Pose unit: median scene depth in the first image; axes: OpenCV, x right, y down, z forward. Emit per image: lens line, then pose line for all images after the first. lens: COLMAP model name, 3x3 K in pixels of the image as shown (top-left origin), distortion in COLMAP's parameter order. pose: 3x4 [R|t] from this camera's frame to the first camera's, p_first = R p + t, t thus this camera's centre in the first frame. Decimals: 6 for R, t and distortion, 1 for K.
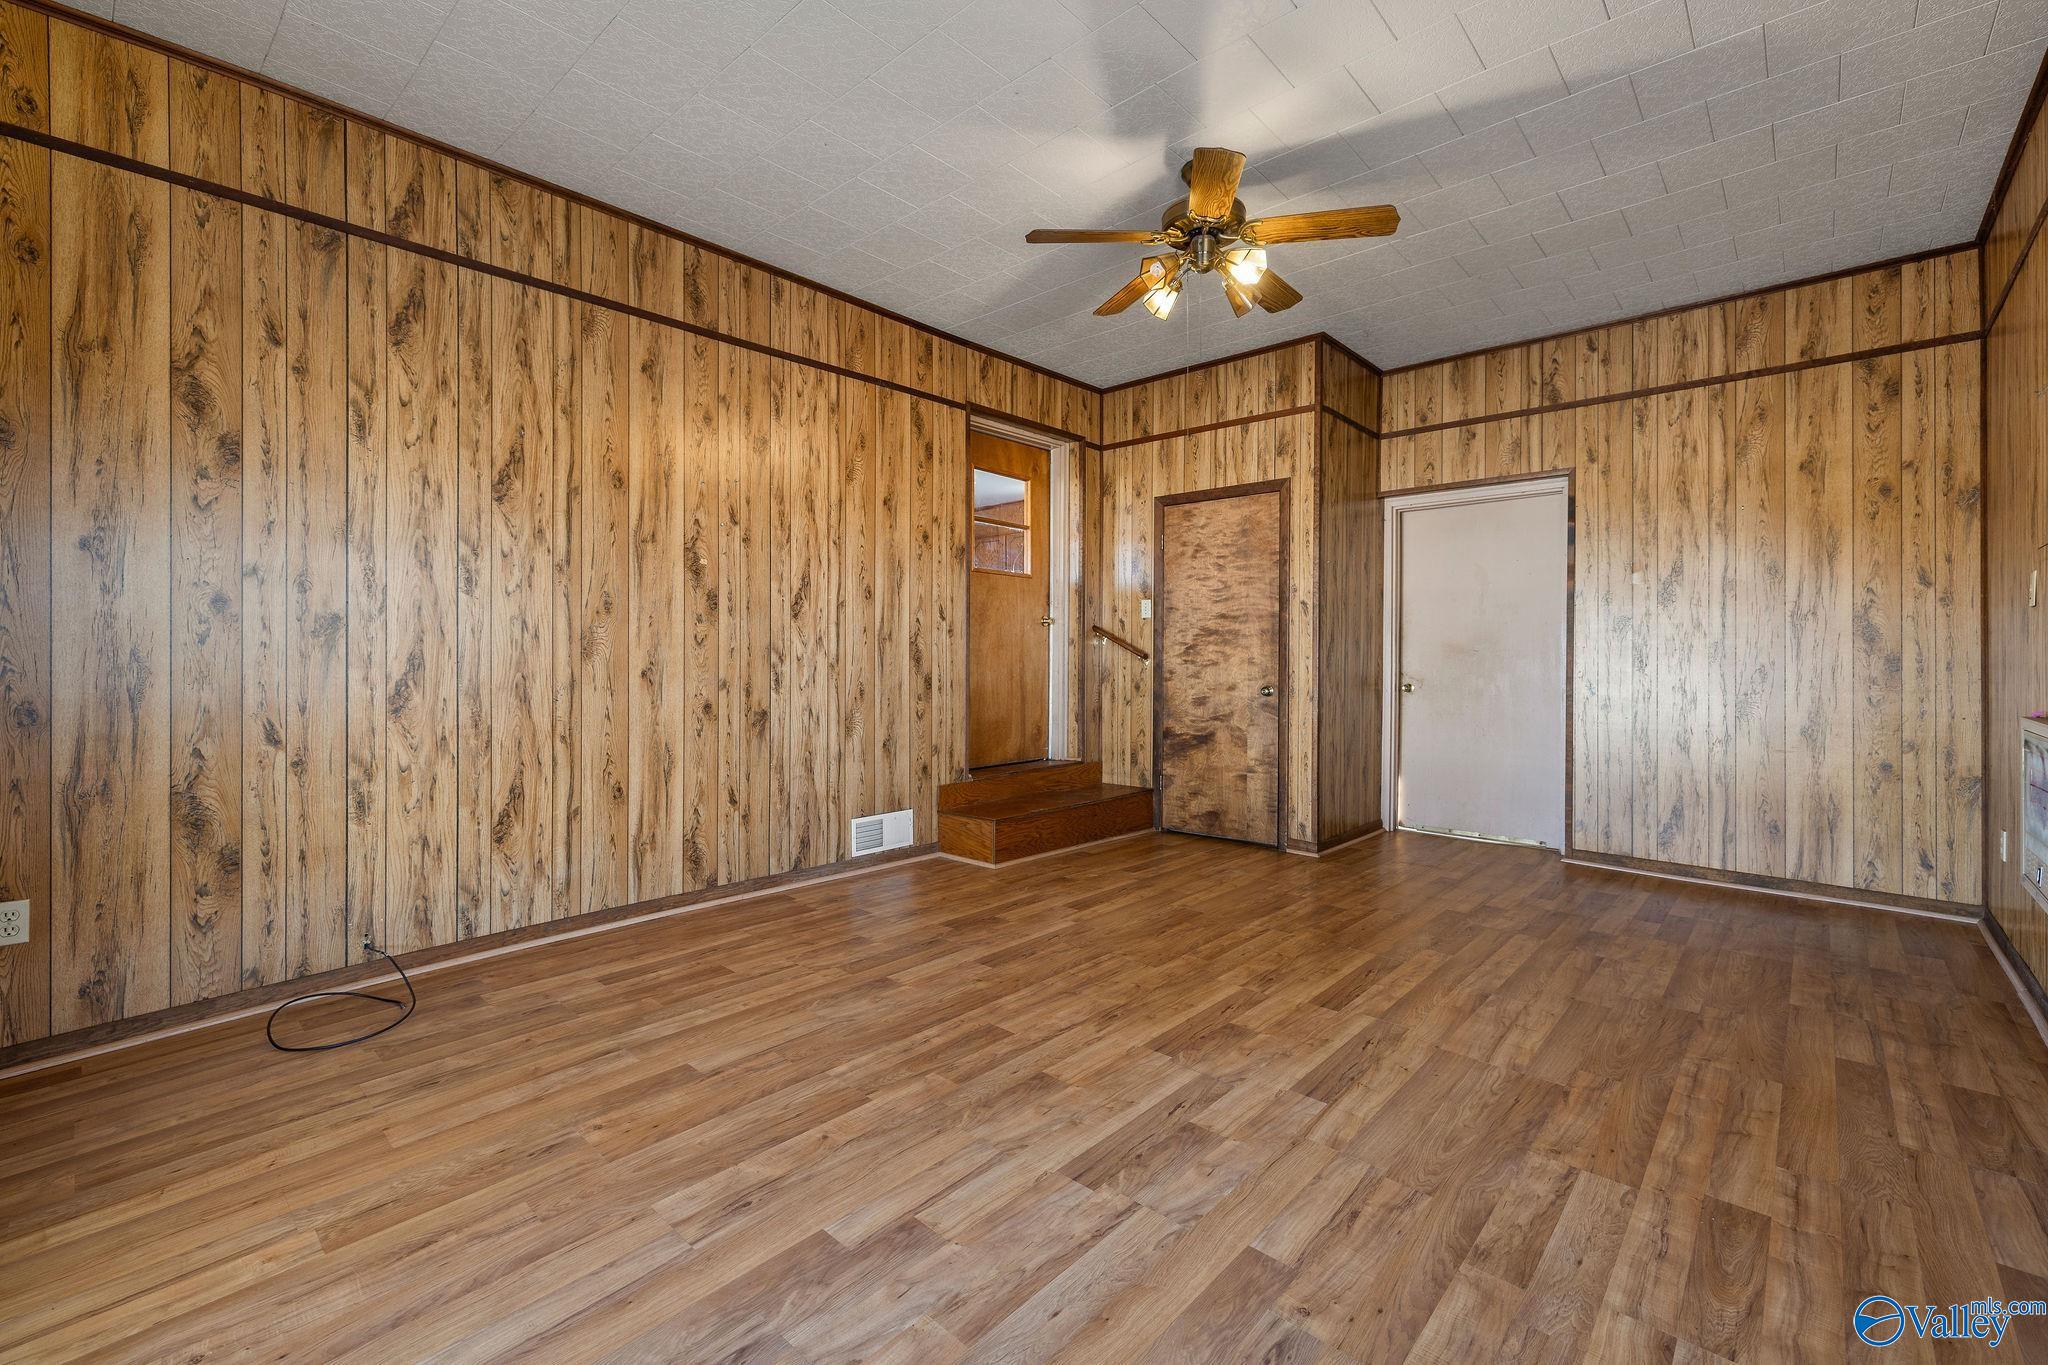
lens RADIAL K [[865.4, 0, 1024.0], [0, 865.4, 682.5], [0, 0, 1]] dist [-0.001286, -0.000289]
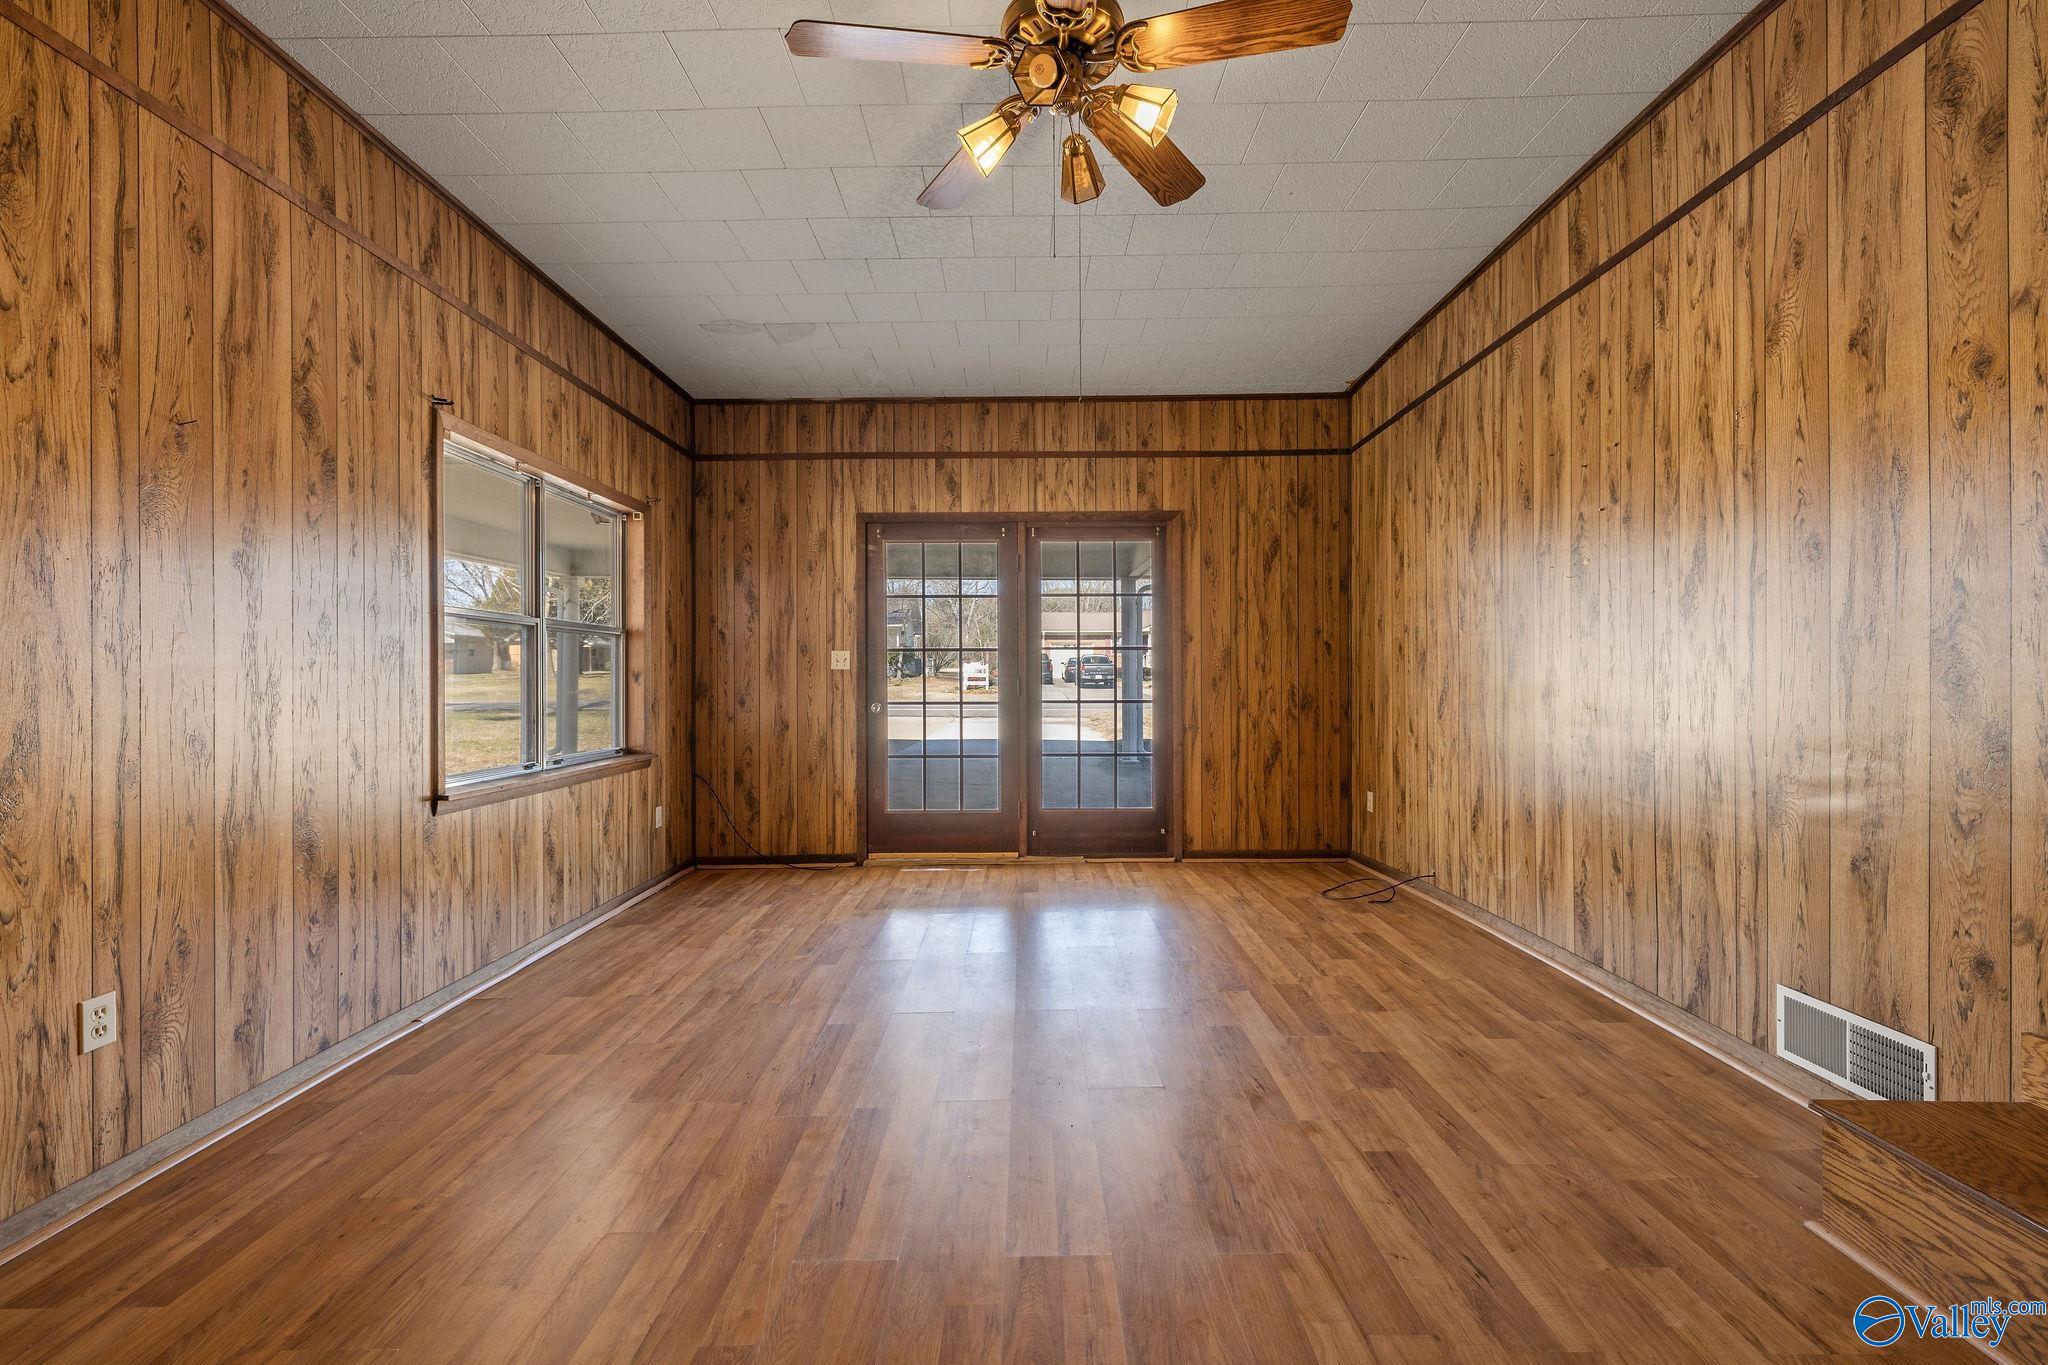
lens RADIAL K [[878.1, 0, 1004.0], [0, 878.1, 705.2], [0, 0, 1]] dist [-0.000301, -0.000118]
pose [[-0.758380, 0.024709, -0.651344, 0.612186], [-0.009321, 0.998768, 0.048741, -0.040679], [0.651745, 0.043035, -0.757216, 1.318848]]
